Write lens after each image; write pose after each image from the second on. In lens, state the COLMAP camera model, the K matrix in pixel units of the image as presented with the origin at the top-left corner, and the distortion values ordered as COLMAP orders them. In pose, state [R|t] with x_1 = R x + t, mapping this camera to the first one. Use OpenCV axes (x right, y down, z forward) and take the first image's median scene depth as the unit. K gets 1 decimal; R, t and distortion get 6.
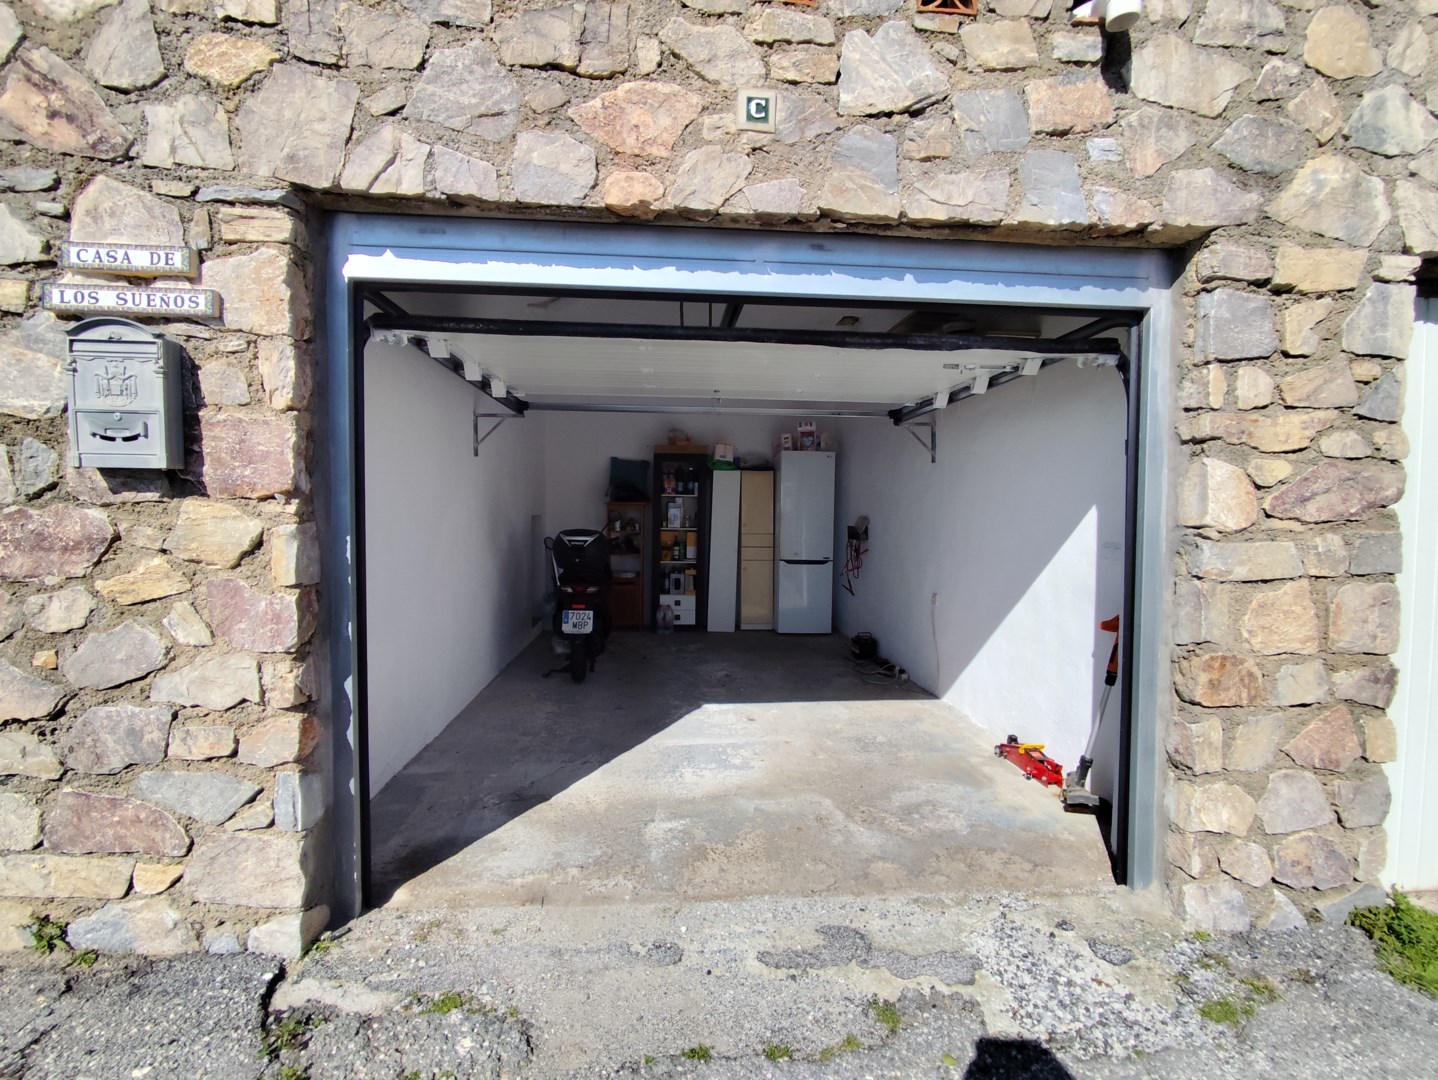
lens RADIAL K [[659.4, 0, 720.3], [0, 659.4, 541.6], [0, 0, 1]] dist [-0.003706, 0.000422]
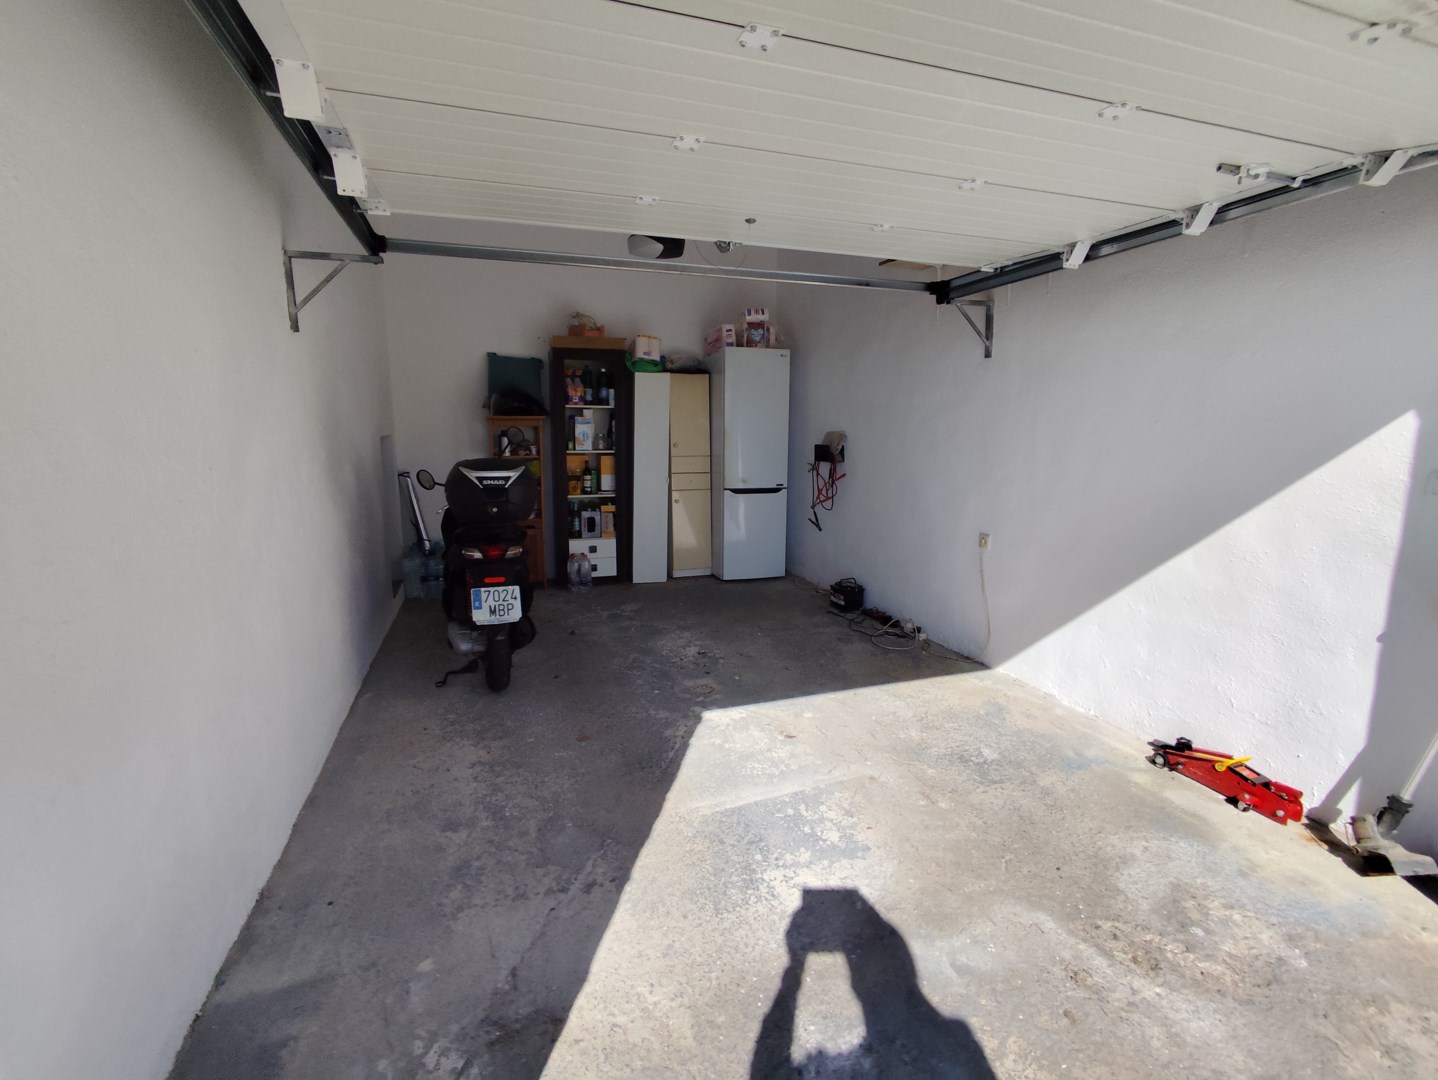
lens RADIAL K [[659.4, 0, 715.1], [0, 659.4, 538.7], [0, 0, 1]] dist [-0.003706, 0.000422]
pose [[0.971041, -0.049448, 0.233741, -0.334929], [0.020698, 0.992081, 0.123886, -0.035080], [-0.238016, -0.115461, 0.964374, 0.729485]]
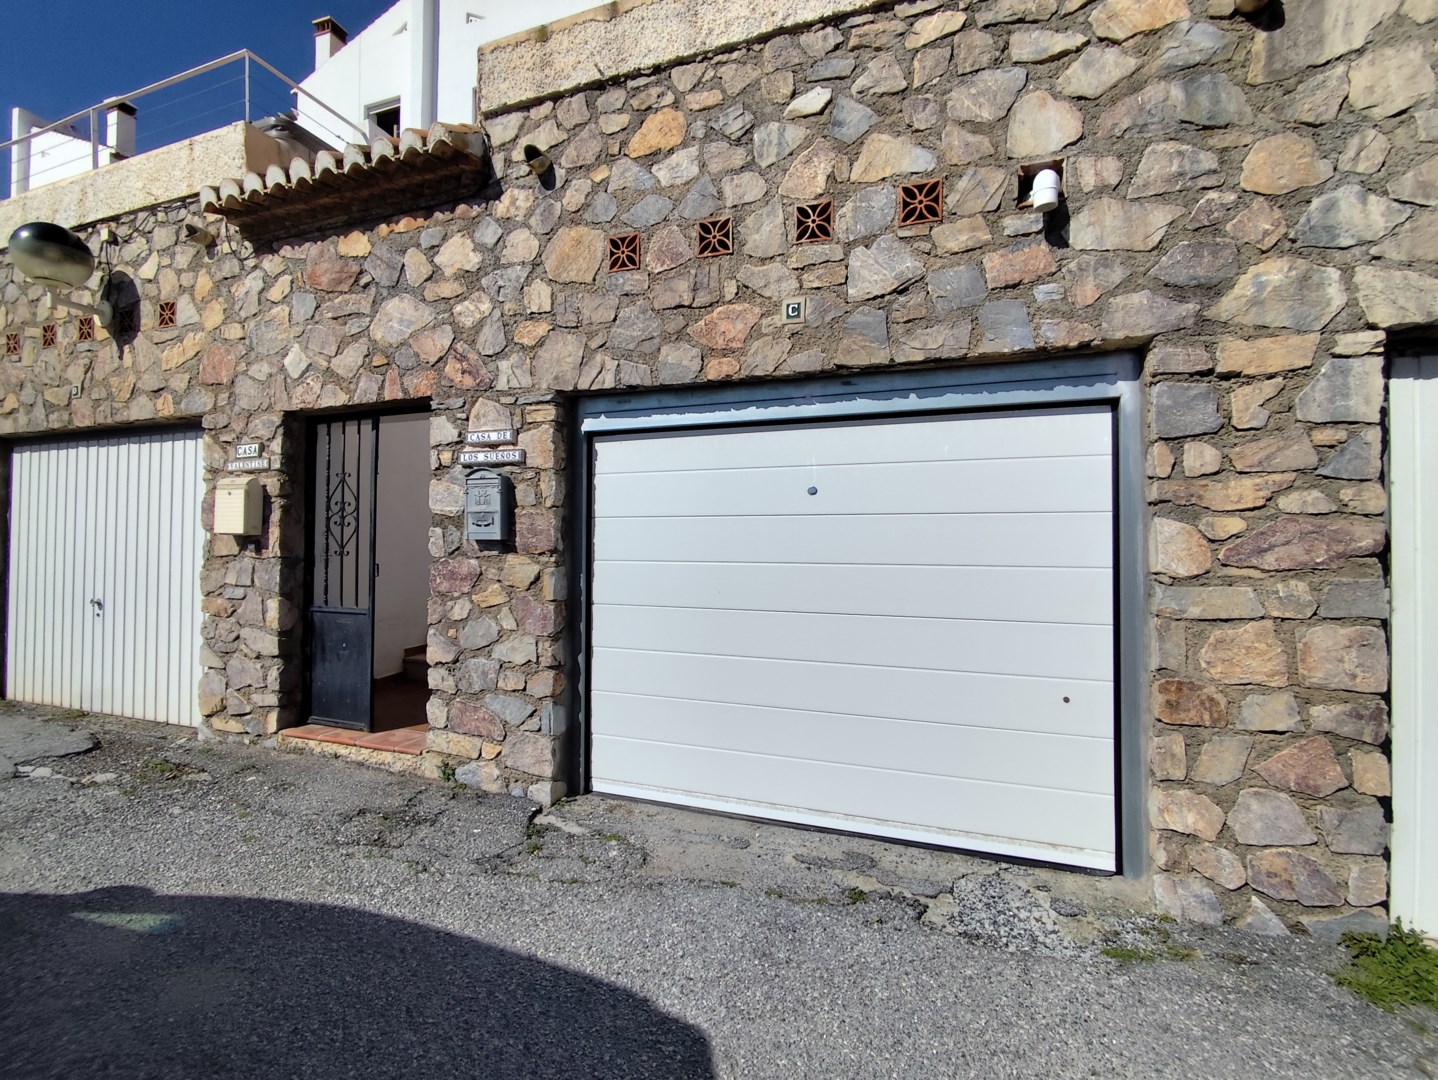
lens RADIAL K [[659.4, 0, 717.3], [0, 659.4, 538.0], [0, 0, 1]] dist [-0.003706, 0.000422]
pose [[0.907517, -0.013121, -0.419810, 0.493494], [-0.012747, 0.998191, -0.058753, -0.005631], [0.419822, 0.058671, 0.905708, -0.444185]]
